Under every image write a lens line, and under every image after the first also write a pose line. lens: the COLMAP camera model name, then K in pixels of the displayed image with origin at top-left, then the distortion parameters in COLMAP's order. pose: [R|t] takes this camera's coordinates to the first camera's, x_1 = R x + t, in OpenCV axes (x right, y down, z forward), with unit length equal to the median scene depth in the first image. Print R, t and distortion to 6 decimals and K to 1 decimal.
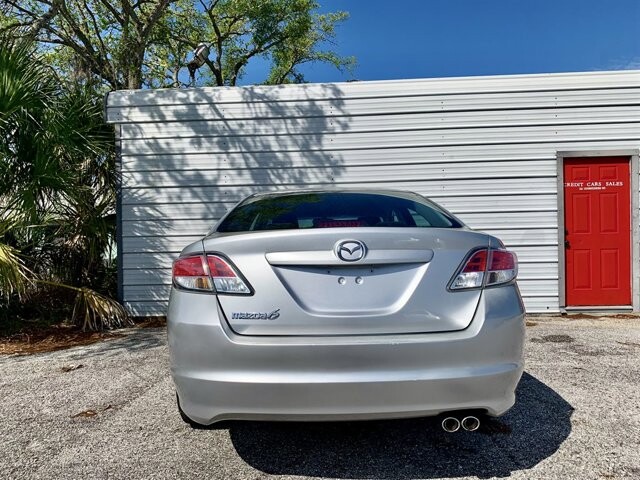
lens RADIAL K [[476.8, 0, 320.6], [0, 476.8, 237.1], [0, 0, 1]] dist [0.018819, -0.010116]
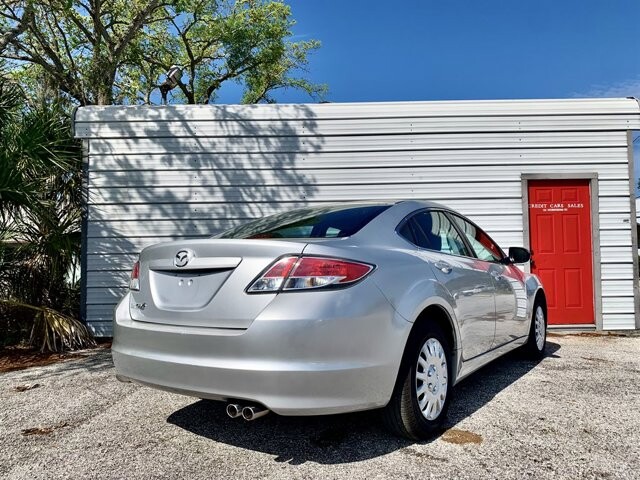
lens RADIAL K [[476.8, 0, 319.8], [0, 476.8, 237.5], [0, 0, 1]] dist [0.018819, -0.010116]
pose [[0.998256, 0.008381, 0.058440, 0.000019], [-0.005234, 0.998538, -0.053794, 0.015690], [-0.058806, 0.053394, 0.996840, 0.003102]]
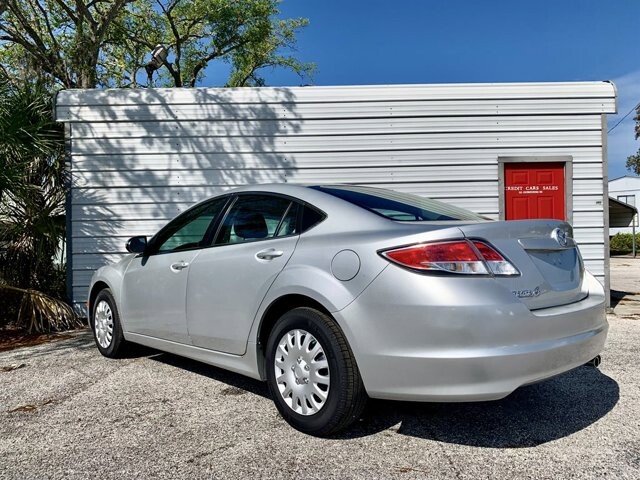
lens RADIAL K [[476.8, 0, 319.3], [0, 476.8, 236.9], [0, 0, 1]] dist [0.018819, -0.010116]
pose [[0.997345, 0.001646, 0.072798, 0.022327], [-0.000837, 0.999938, -0.011143, 0.009483], [-0.072812, 0.011053, 0.997284, -0.020915]]
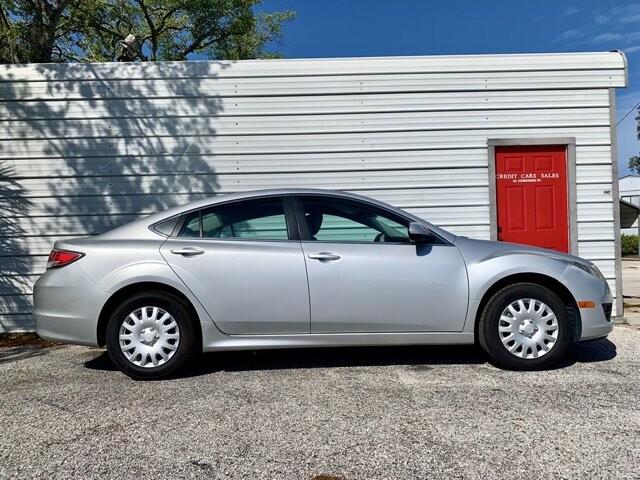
lens RADIAL K [[476.8, 0, 319.0], [0, 476.8, 234.0], [0, 0, 1]] dist [0.018819, -0.010116]
pose [[0.997640, -0.003291, 0.068588, 0.111010], [0.005217, 0.999596, -0.027924, 0.021106], [-0.068468, 0.028216, 0.997254, 0.127683]]
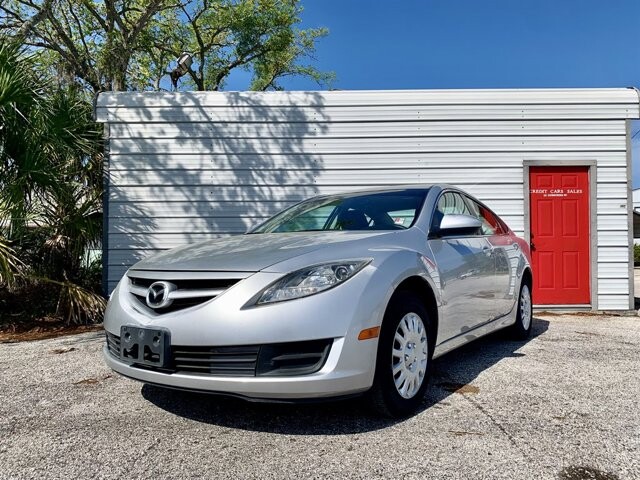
lens RADIAL K [[476.8, 0, 322.4], [0, 476.8, 236.8], [0, 0, 1]] dist [0.018819, -0.010116]
pose [[0.998331, 0.016116, 0.055451, -0.015112], [-0.014363, 0.999389, -0.031866, 0.032952], [-0.055931, 0.031017, 0.997953, -0.043425]]
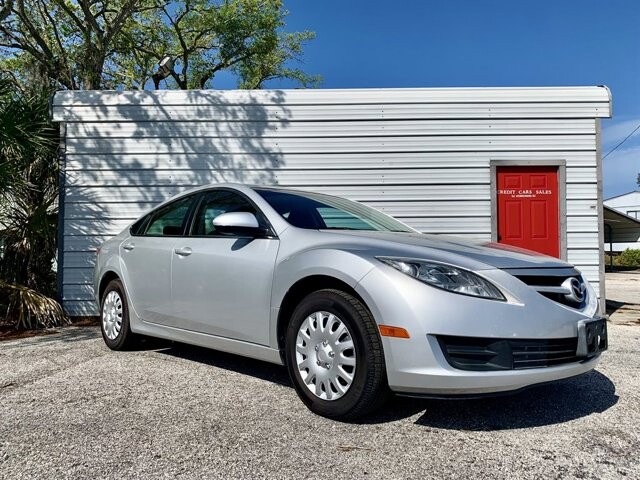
lens RADIAL K [[476.8, 0, 319.4], [0, 476.8, 234.1], [0, 0, 1]] dist [0.018819, -0.010116]
pose [[0.998552, 0.017489, 0.050871, 0.065634], [-0.015068, 0.998753, -0.047587, 0.037057], [-0.051640, 0.046751, 0.997571, -0.018304]]
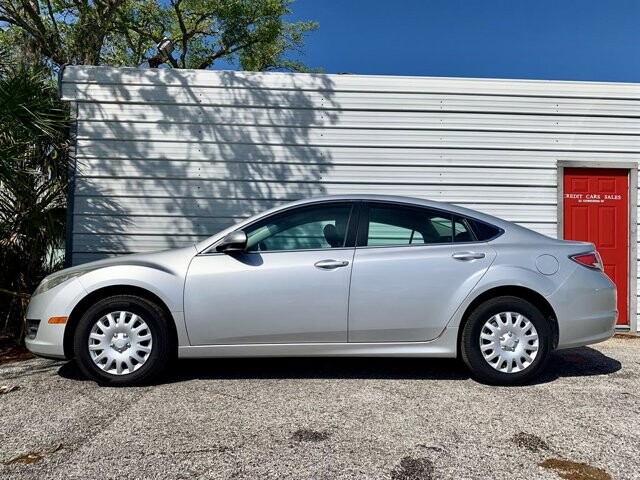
lens RADIAL K [[476.8, 0, 322.9], [0, 476.8, 236.4], [0, 0, 1]] dist [0.018819, -0.010116]
pose [[0.993536, 0.037971, 0.106981, -0.063059], [-0.033878, 0.998632, -0.039822, 0.024737], [-0.108347, 0.035940, 0.993463, 0.105045]]
